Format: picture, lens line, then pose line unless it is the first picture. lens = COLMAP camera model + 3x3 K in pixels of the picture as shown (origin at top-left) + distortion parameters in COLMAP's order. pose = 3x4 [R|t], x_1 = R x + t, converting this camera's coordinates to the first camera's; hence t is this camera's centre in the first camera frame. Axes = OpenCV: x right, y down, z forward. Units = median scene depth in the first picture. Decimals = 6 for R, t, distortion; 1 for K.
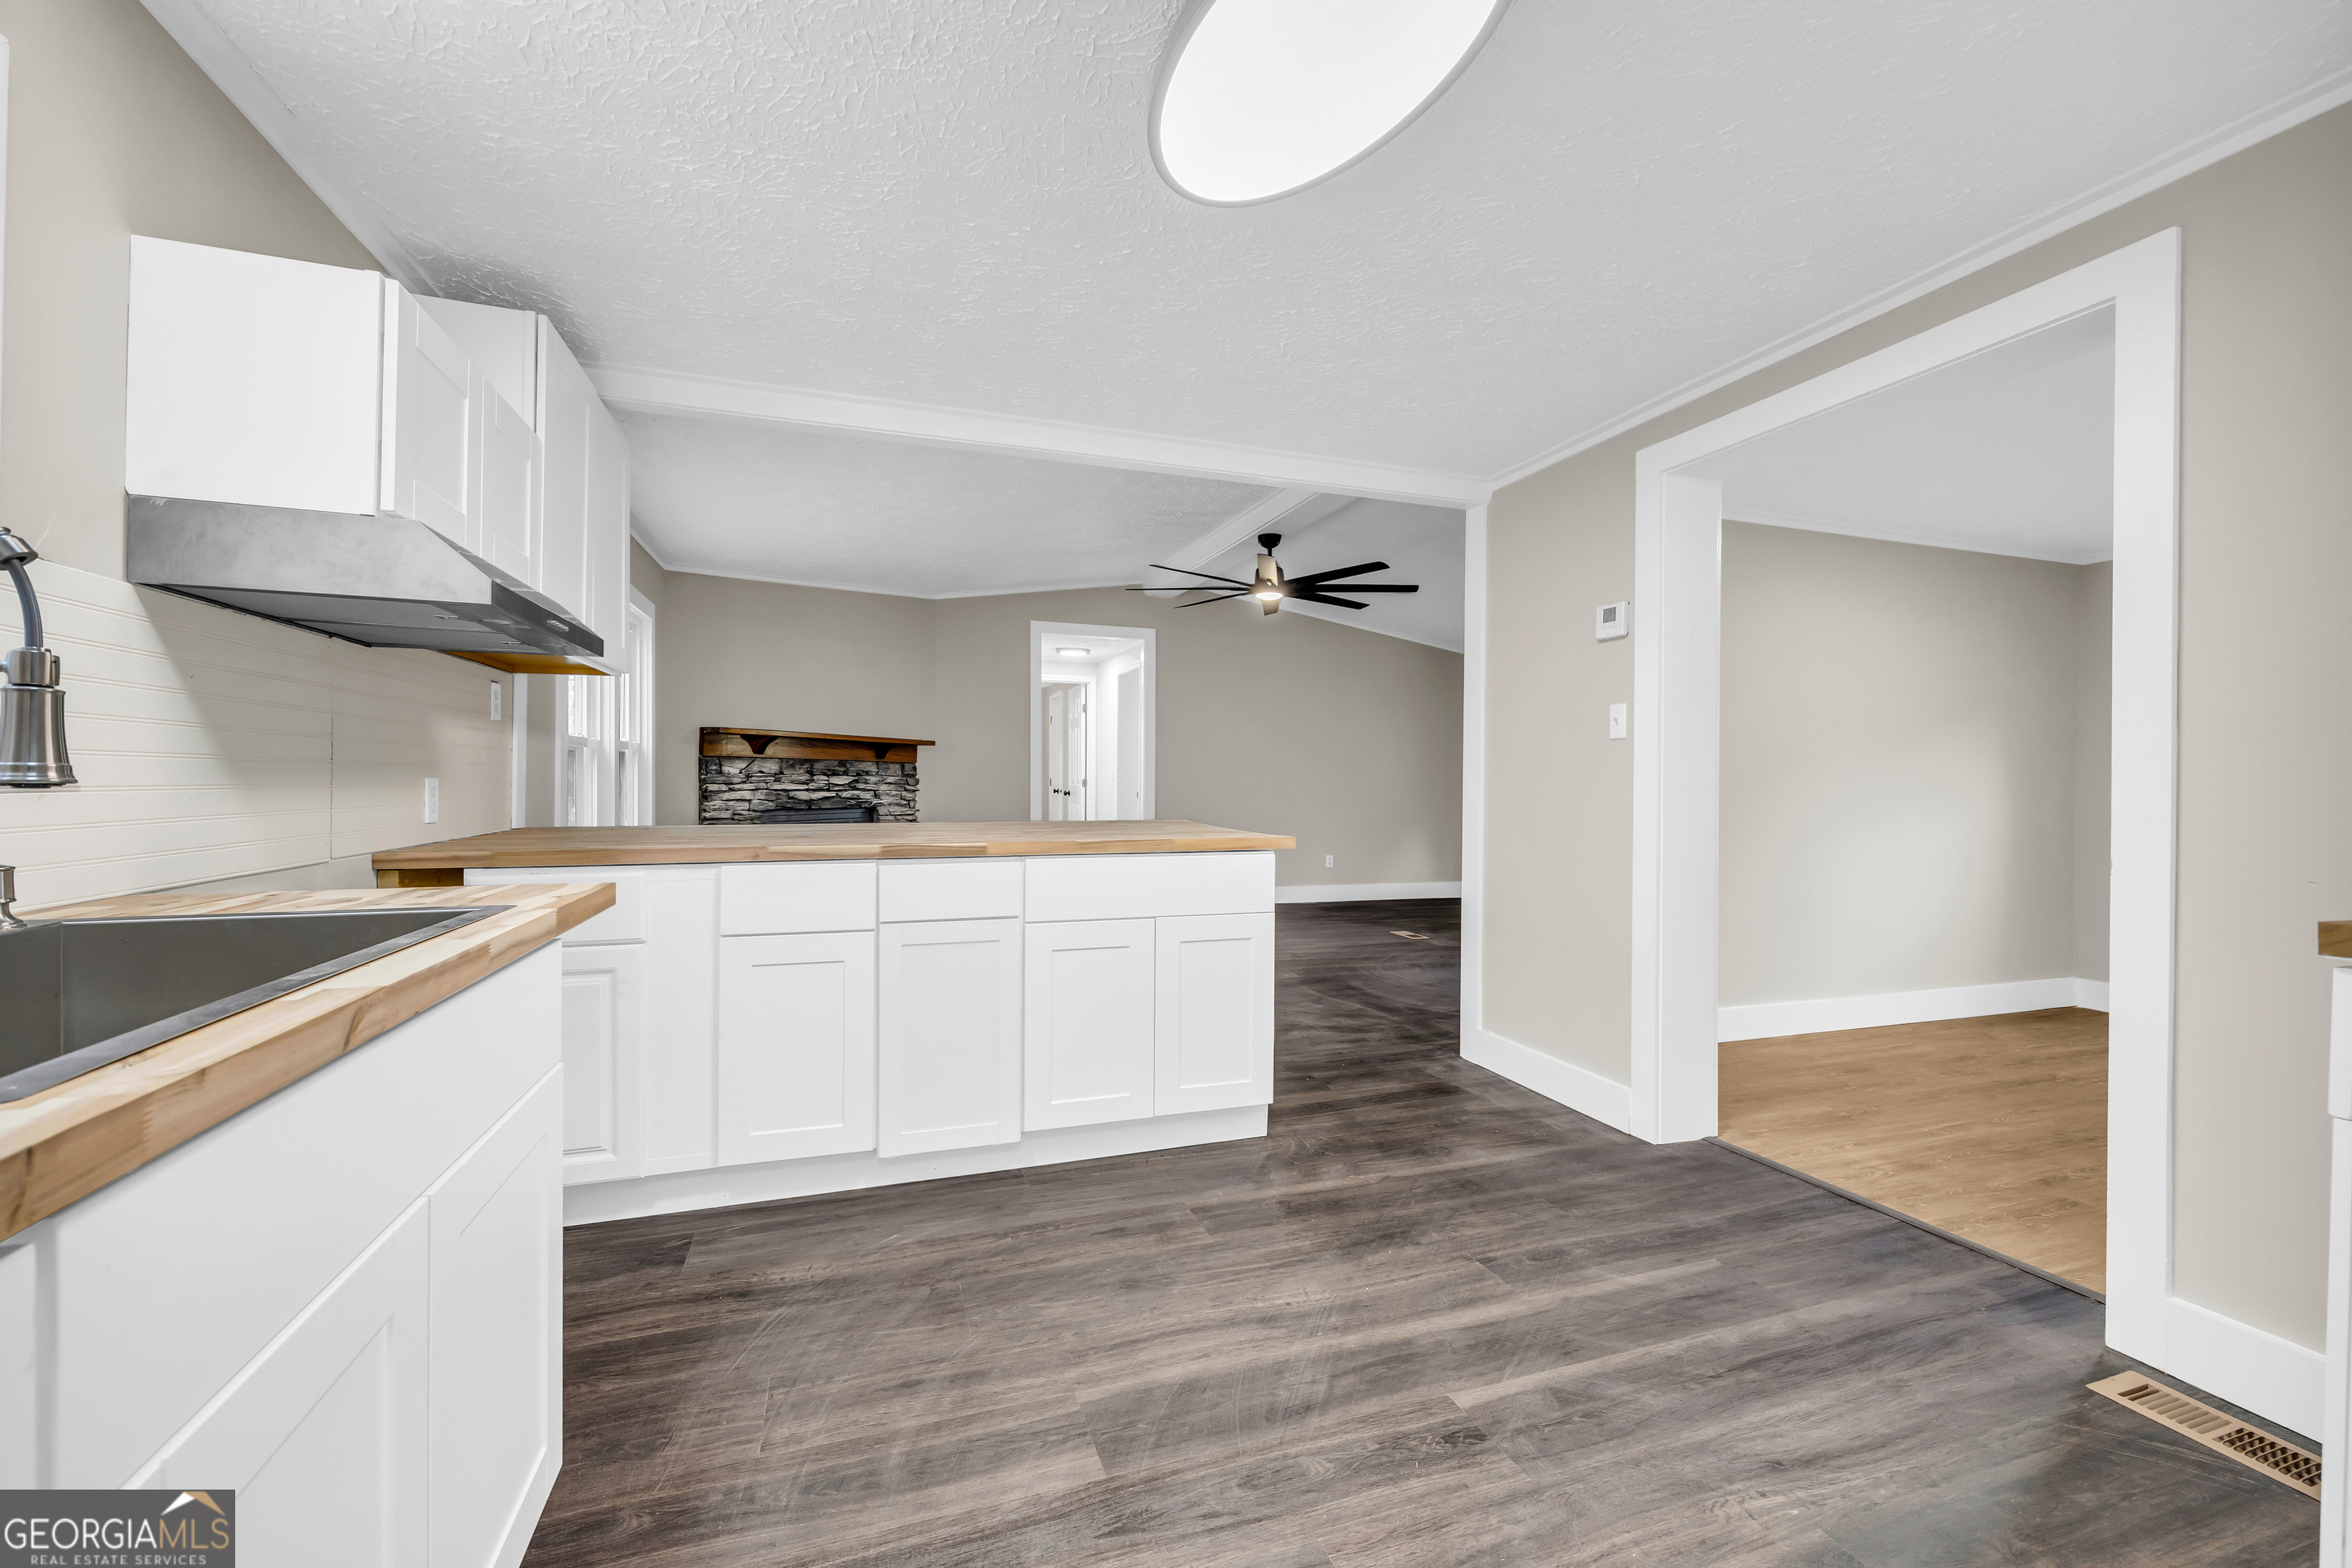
lens RADIAL K [[956.7, 0, 1176.0], [0, 956.7, 784.0], [0, 0, 1]] dist [-0.000112, -0.000200]
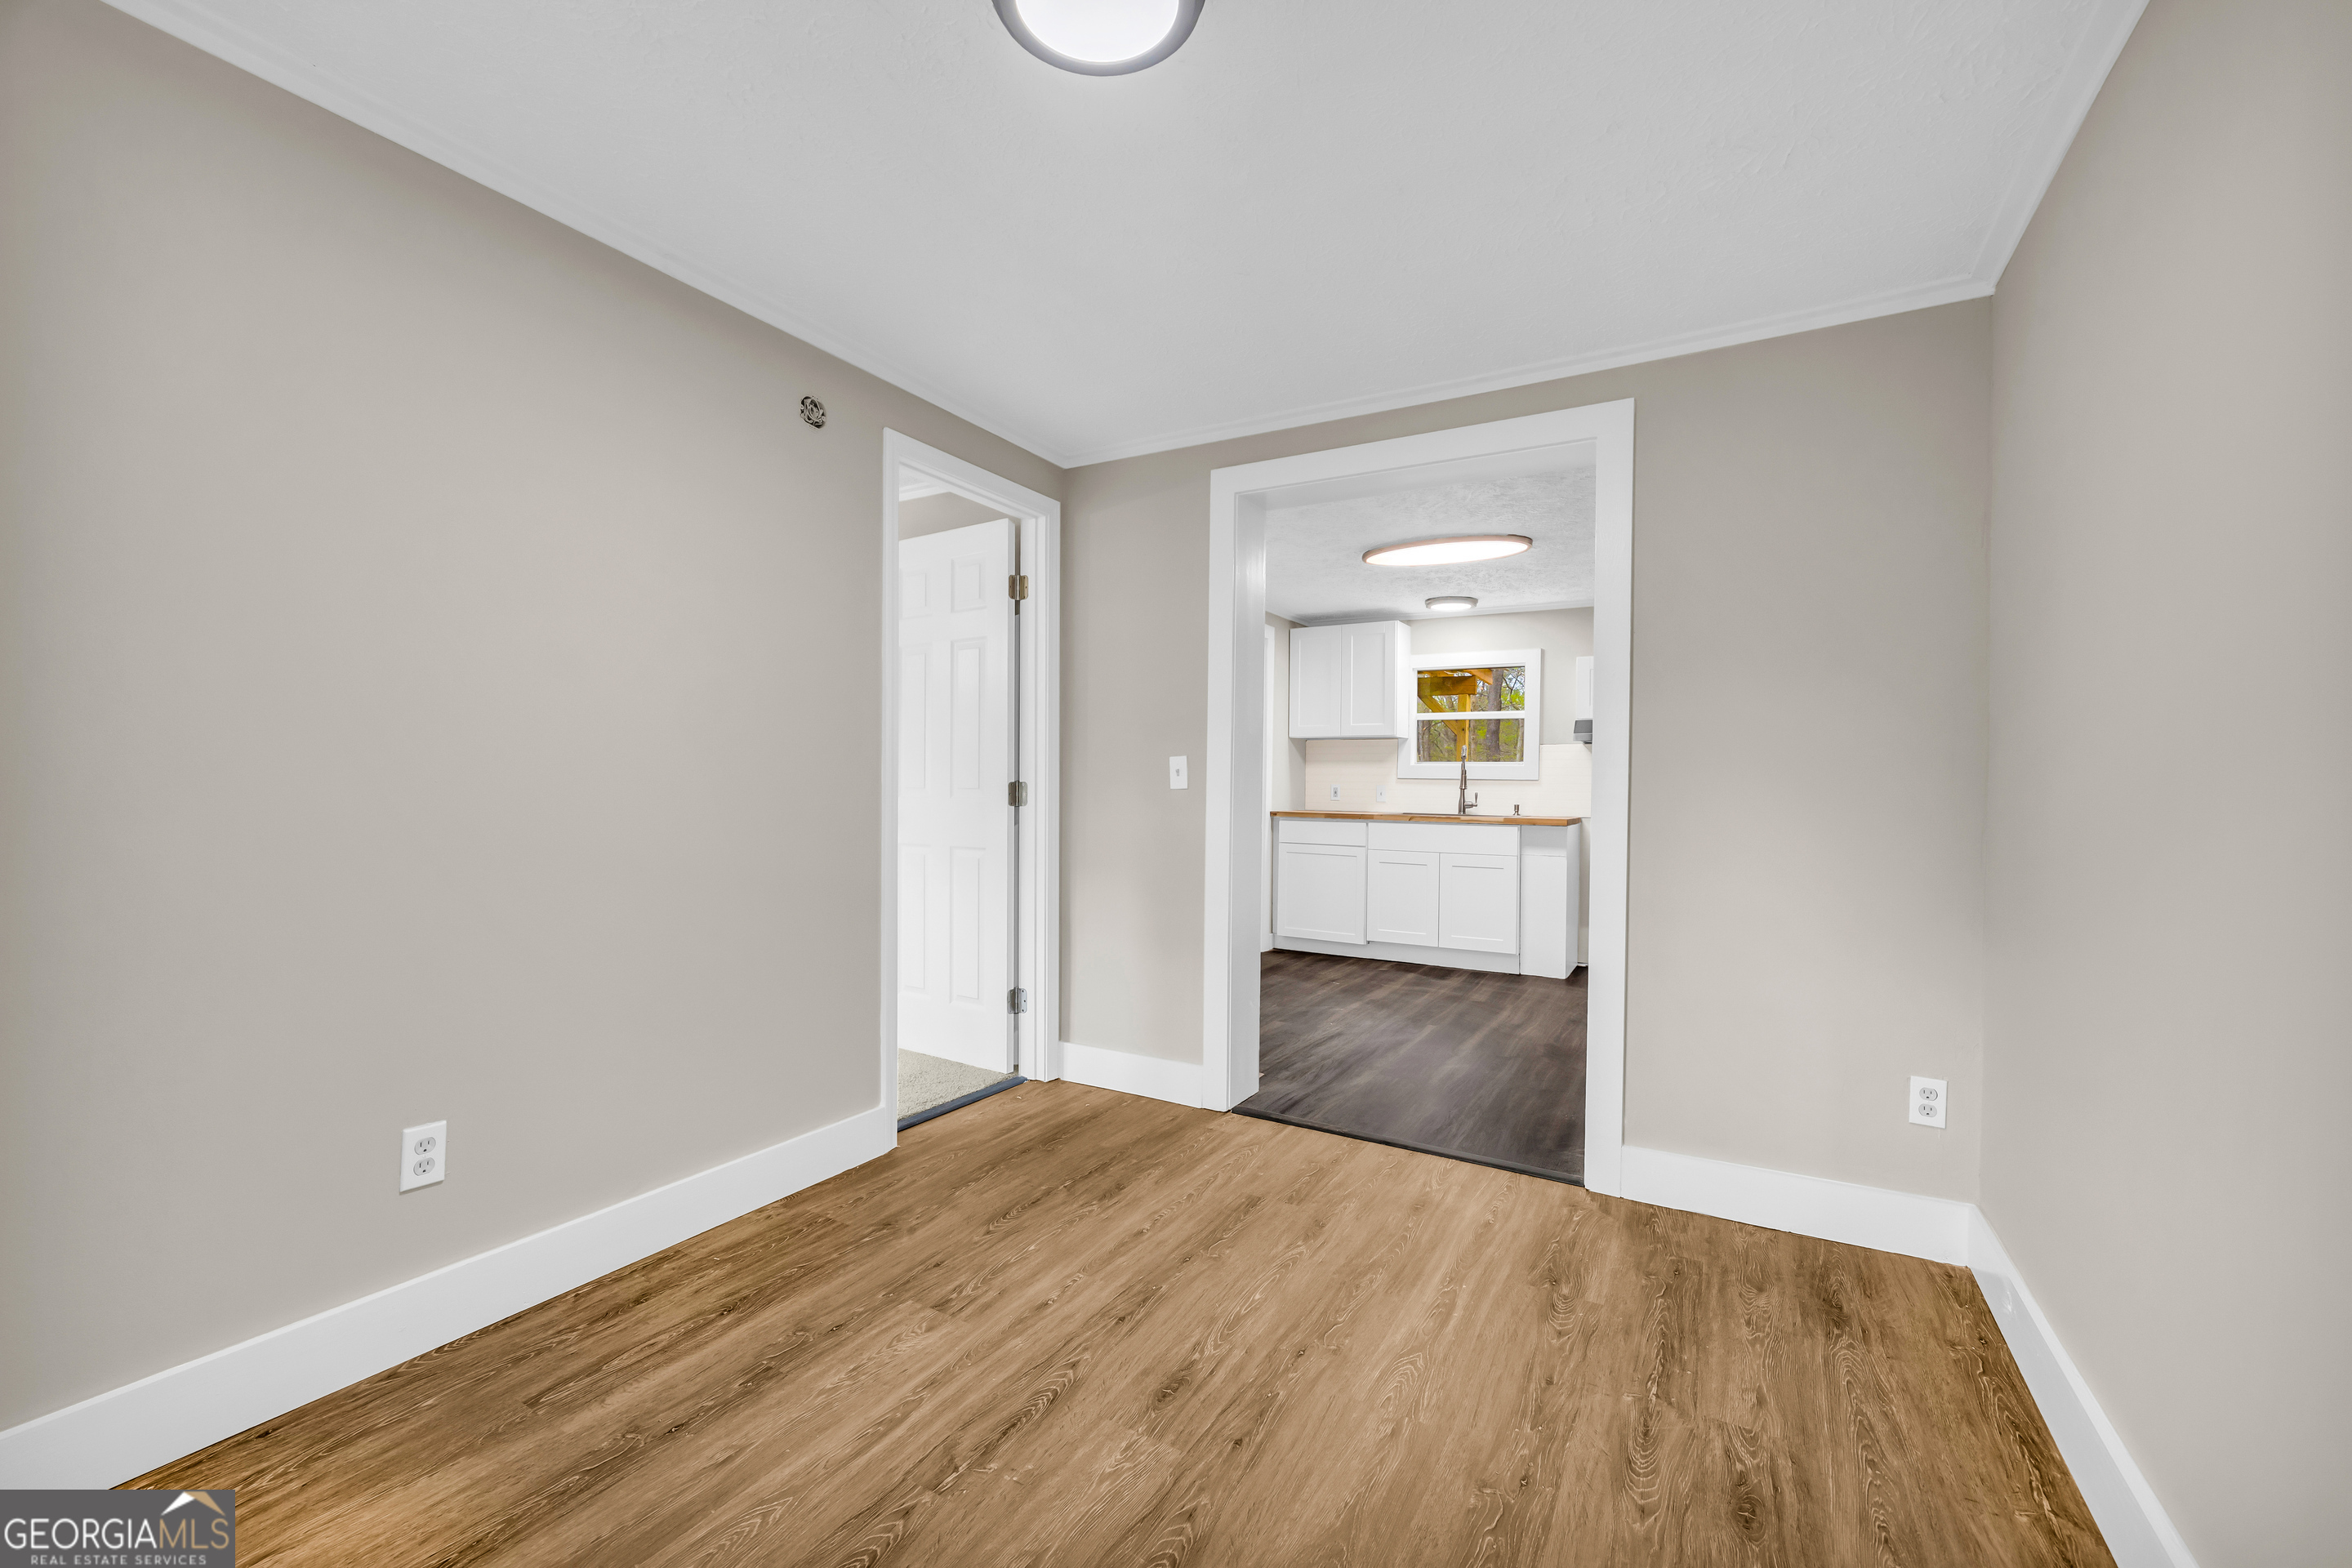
lens RADIAL K [[925.3, 0, 1176.0], [0, 925.3, 784.0], [0, 0, 1]] dist [-0.000482, -0.000044]
pose [[-0.756365, -0.018264, -0.653895, 2.101301], [-0.020537, 0.999780, -0.004169, 0.016508], [0.653827, 0.010276, -0.756574, 2.076285]]
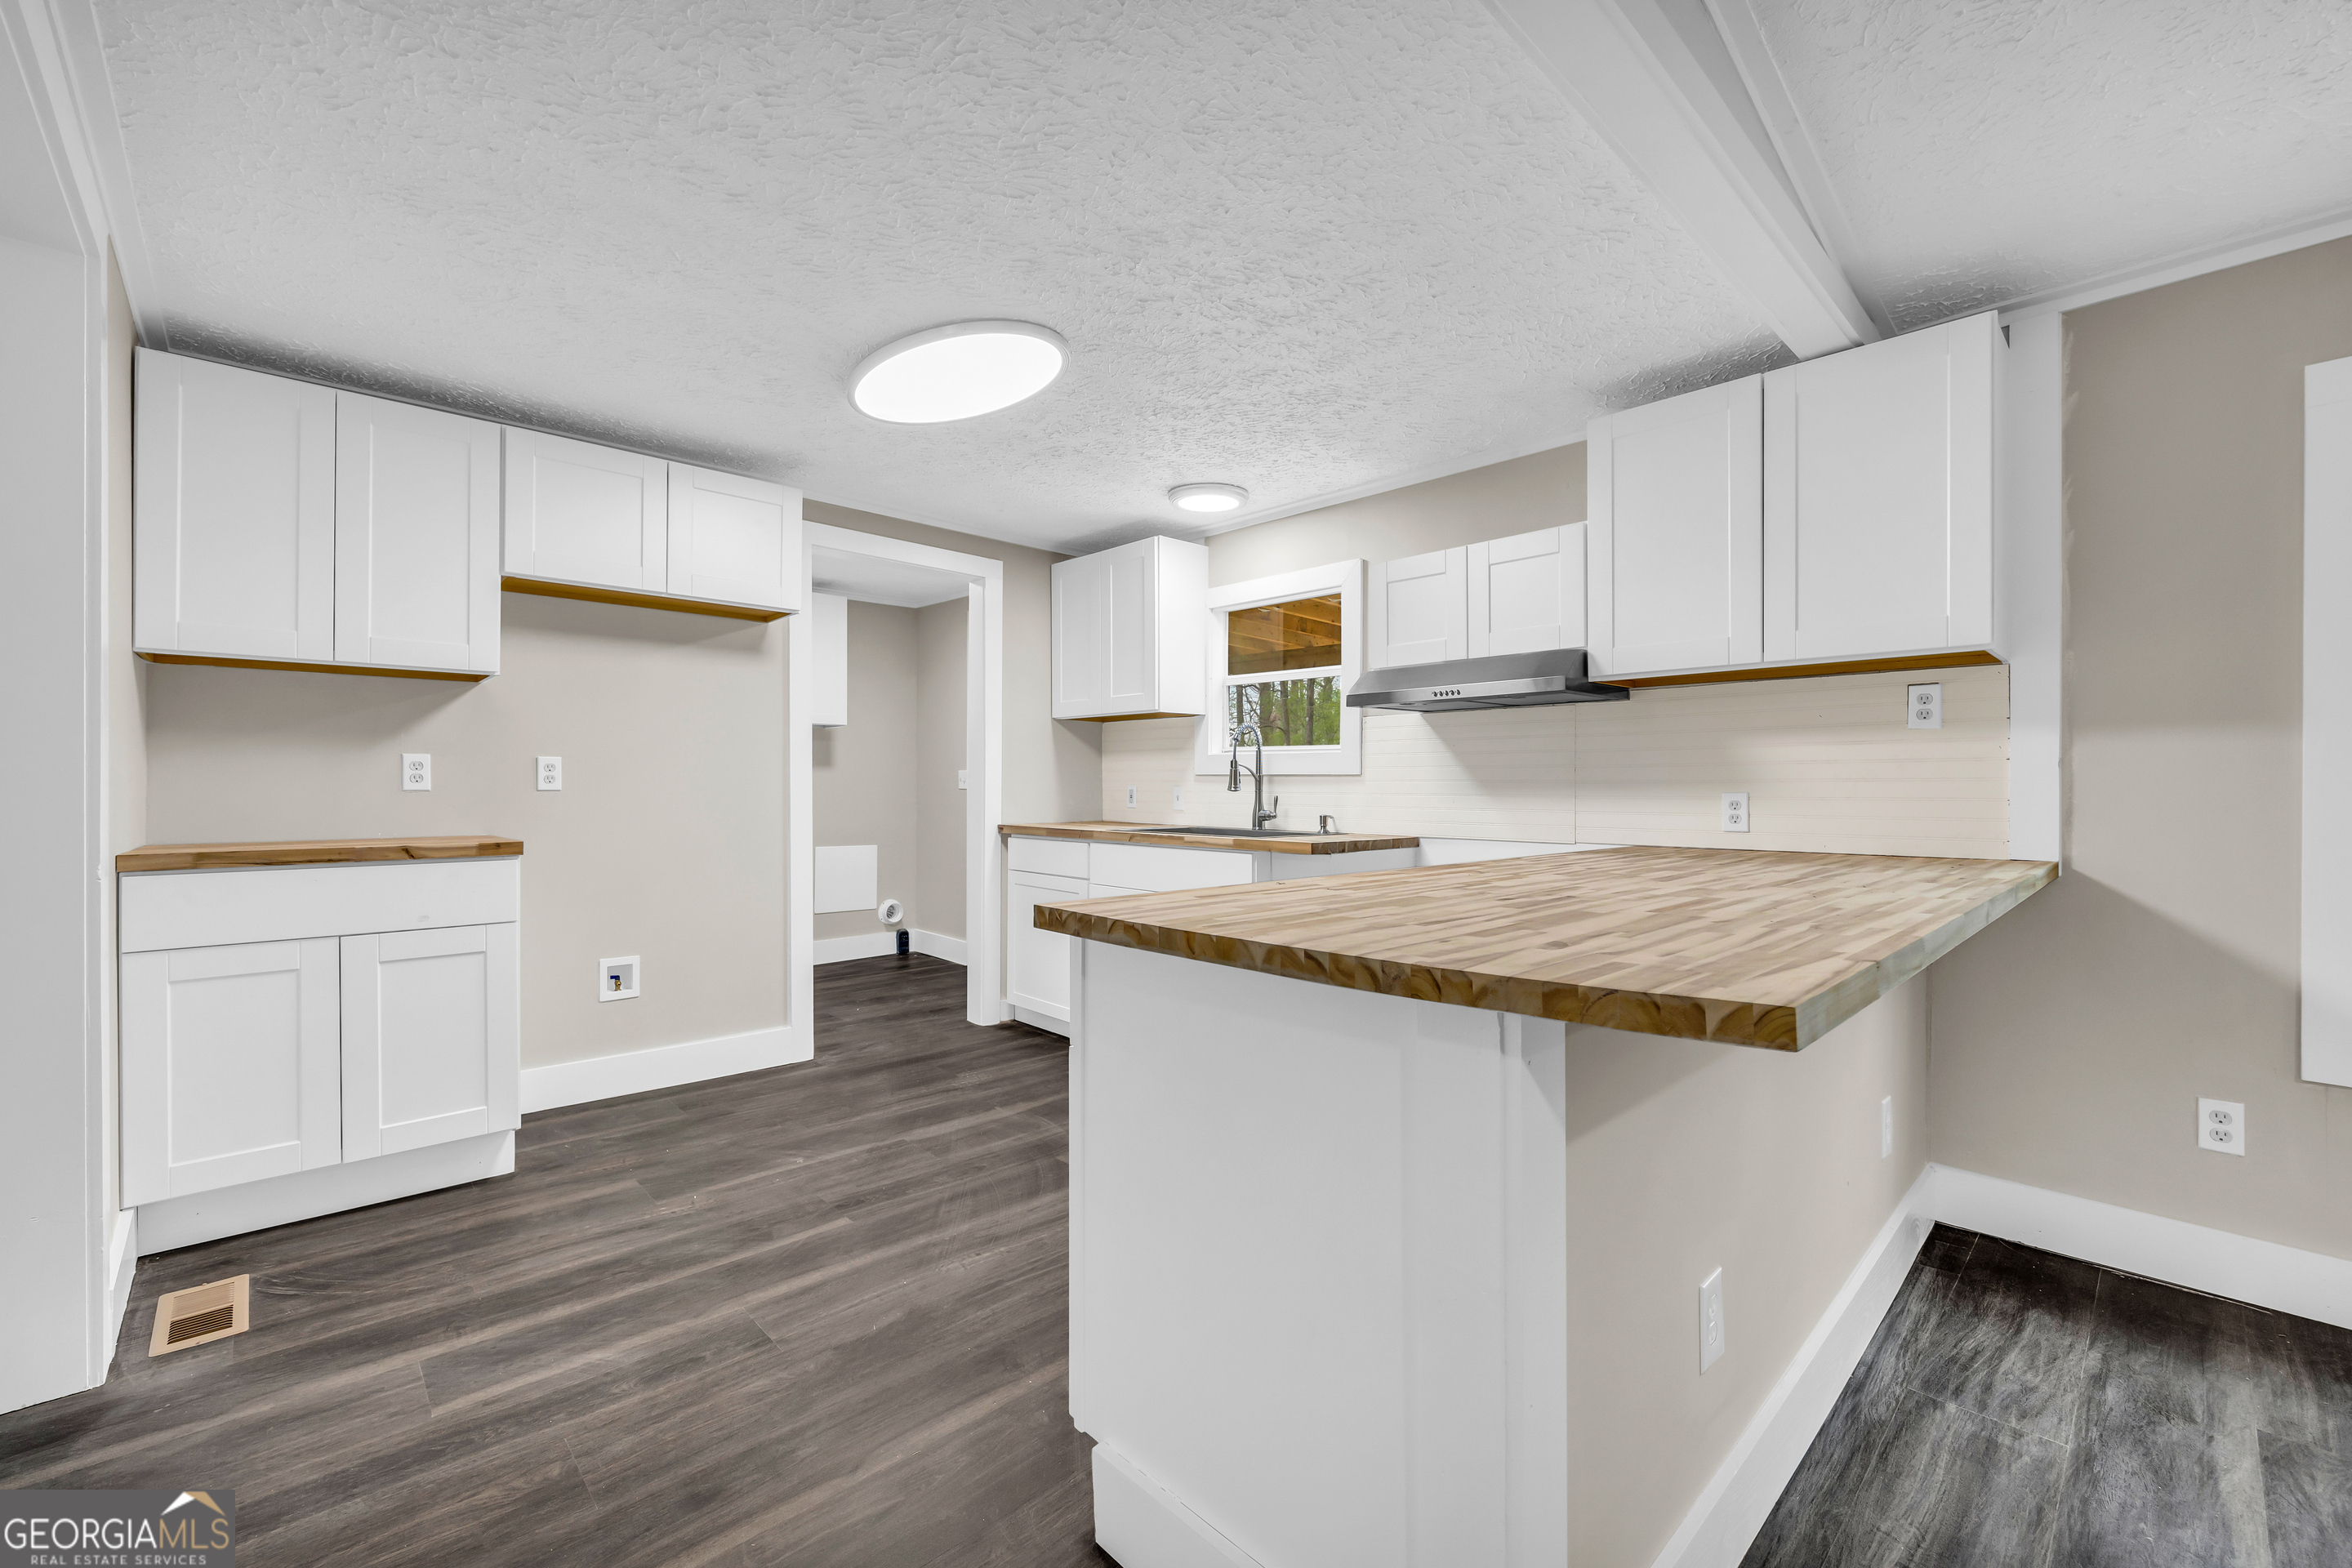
lens RADIAL K [[956.7, 0, 1176.0], [0, 956.7, 784.0], [0, 0, 1]] dist [-0.000112, -0.000200]
pose [[-0.908442, -0.008607, -0.417923, 0.386092], [-0.010081, 0.999948, 0.001319, -0.013864], [0.417890, 0.005412, -0.908482, 2.145154]]
